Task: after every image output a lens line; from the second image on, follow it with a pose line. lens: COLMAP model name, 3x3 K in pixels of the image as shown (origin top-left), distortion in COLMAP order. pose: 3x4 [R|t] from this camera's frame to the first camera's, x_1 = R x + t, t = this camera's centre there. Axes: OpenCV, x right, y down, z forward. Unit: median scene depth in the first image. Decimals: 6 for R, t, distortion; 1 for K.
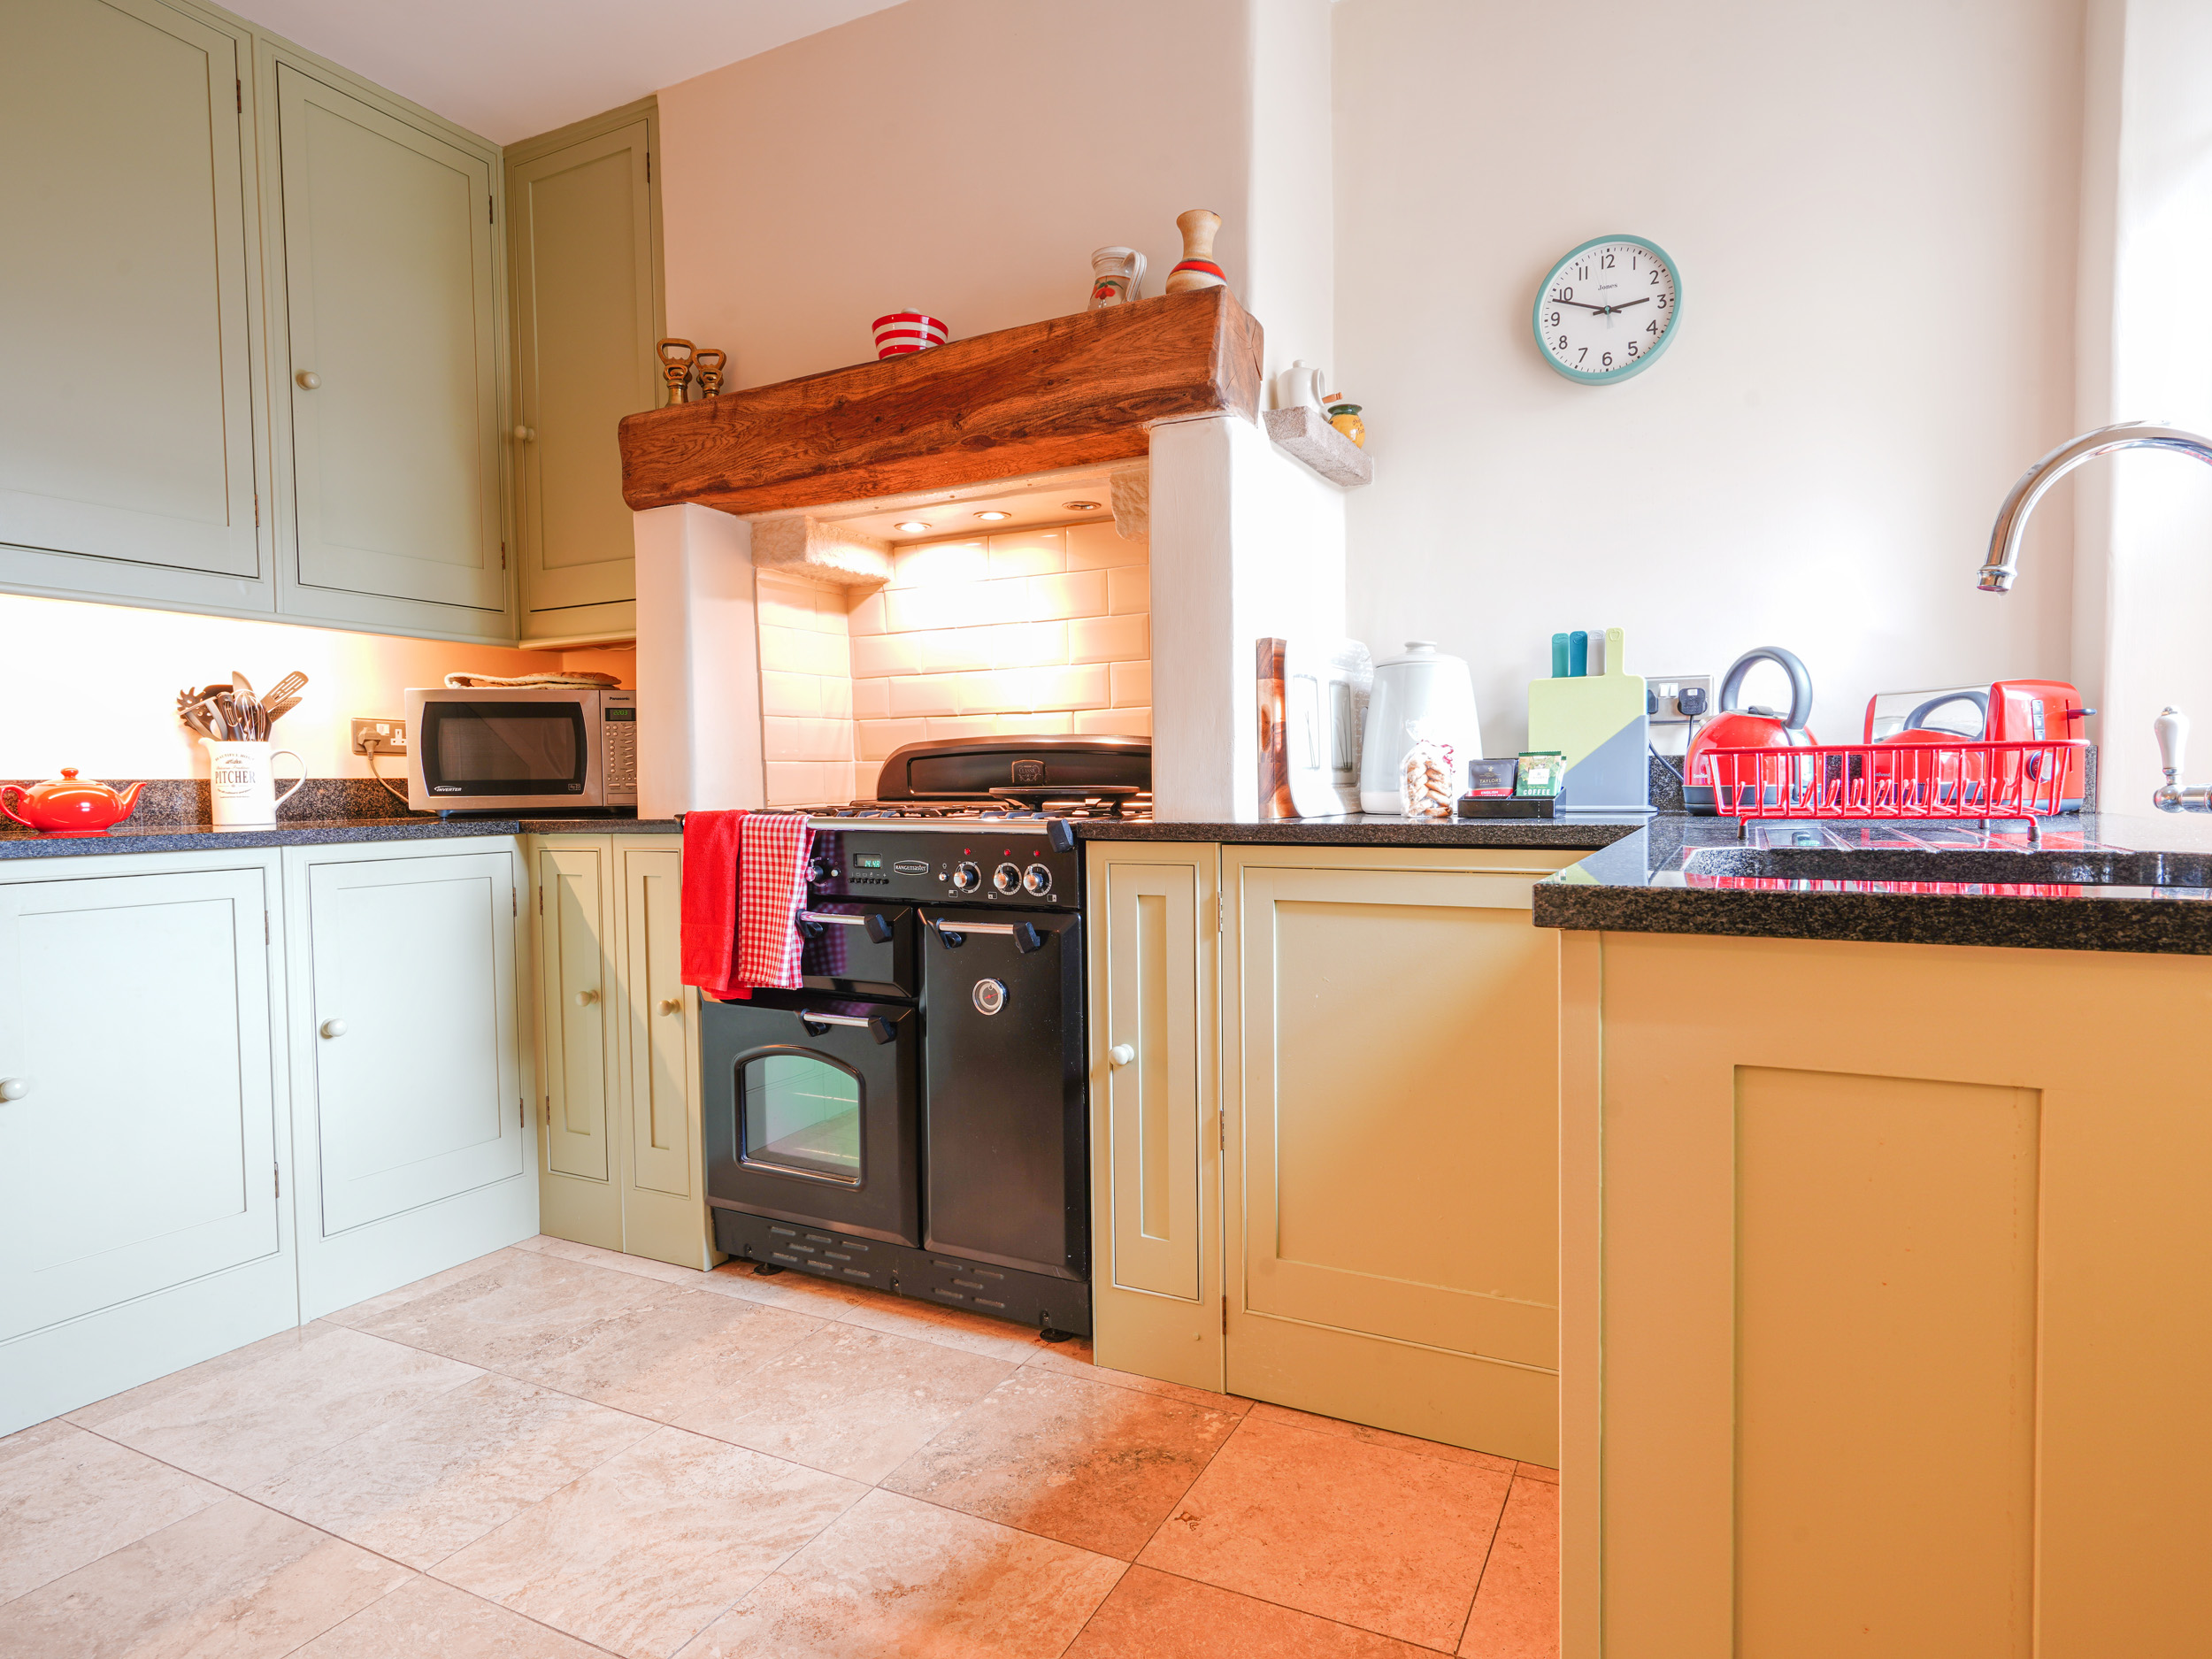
lens RADIAL K [[1266.8, 0, 1103.6], [0, 1266.8, 831.2], [0, 0, 1]] dist [0.004896, 0.000902]
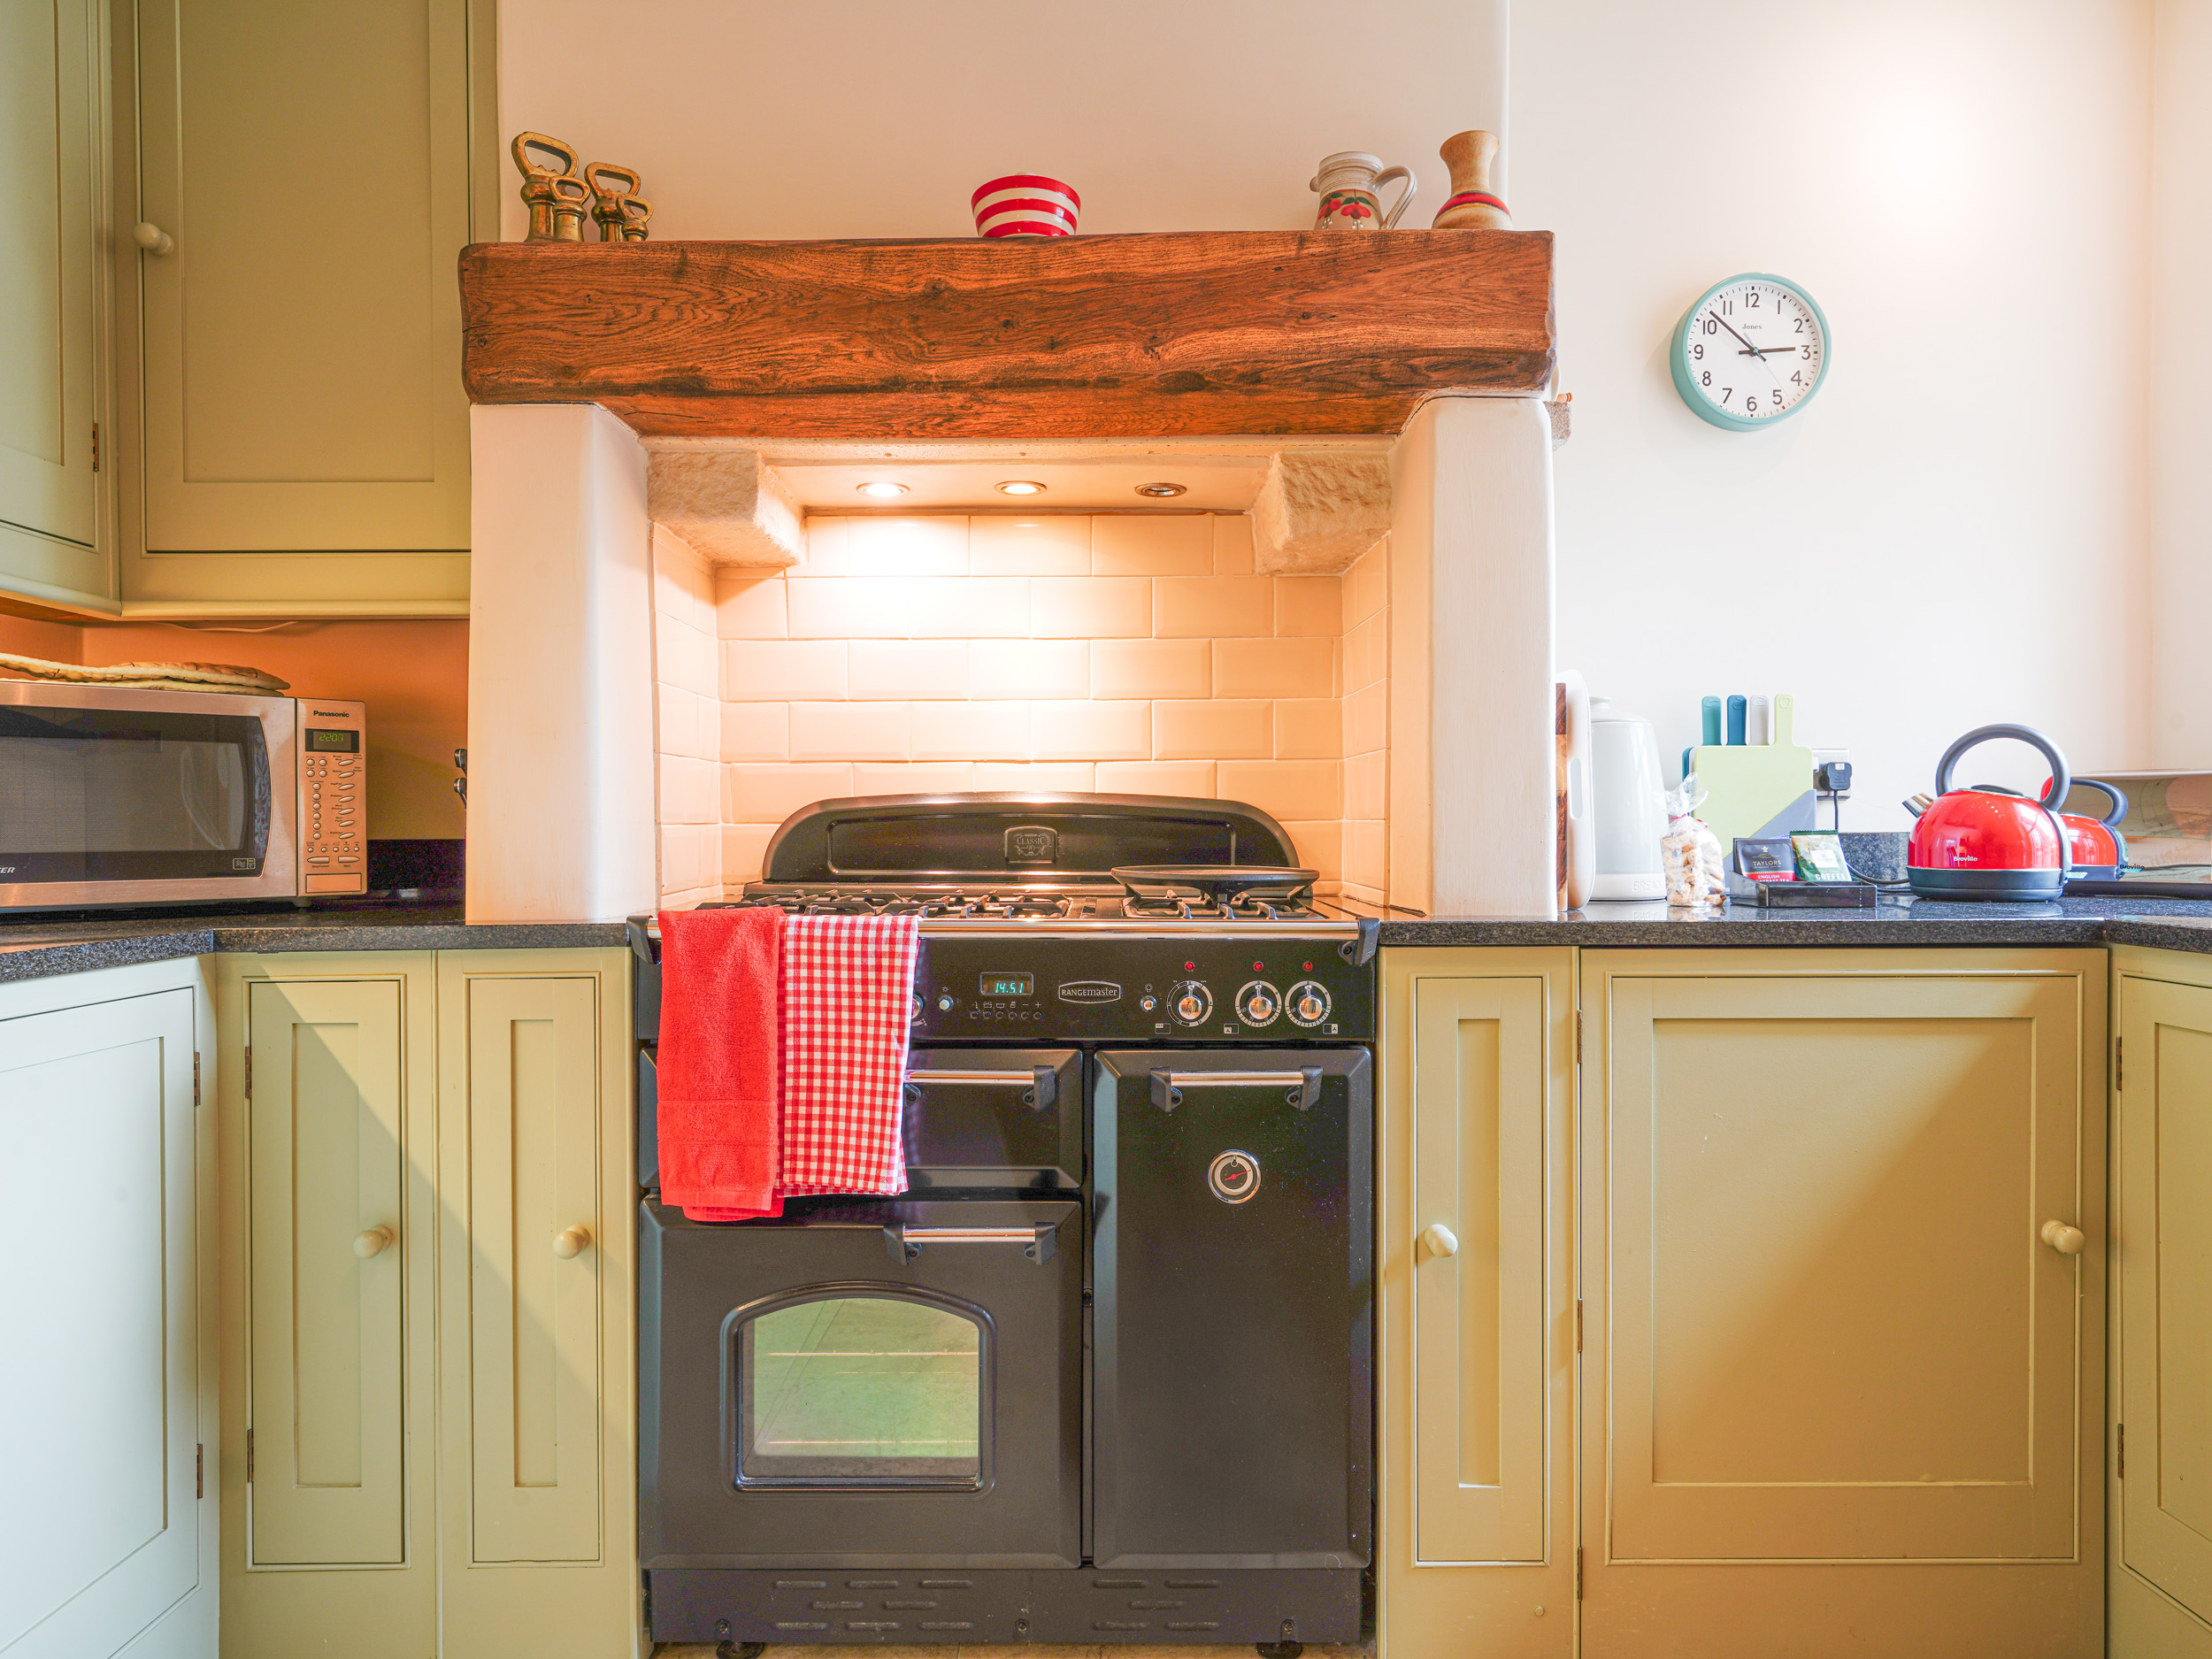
lens RADIAL K [[1365.1, 0, 1107.3], [0, 1365.1, 832.0], [0, 0, 1]] dist [0.006636, 0.001227]
pose [[0.880605, 0.007878, 0.473786, -0.463534], [0.011346, 0.999225, -0.037703, -0.027177], [-0.473715, 0.038577, 0.879833, 0.341276]]
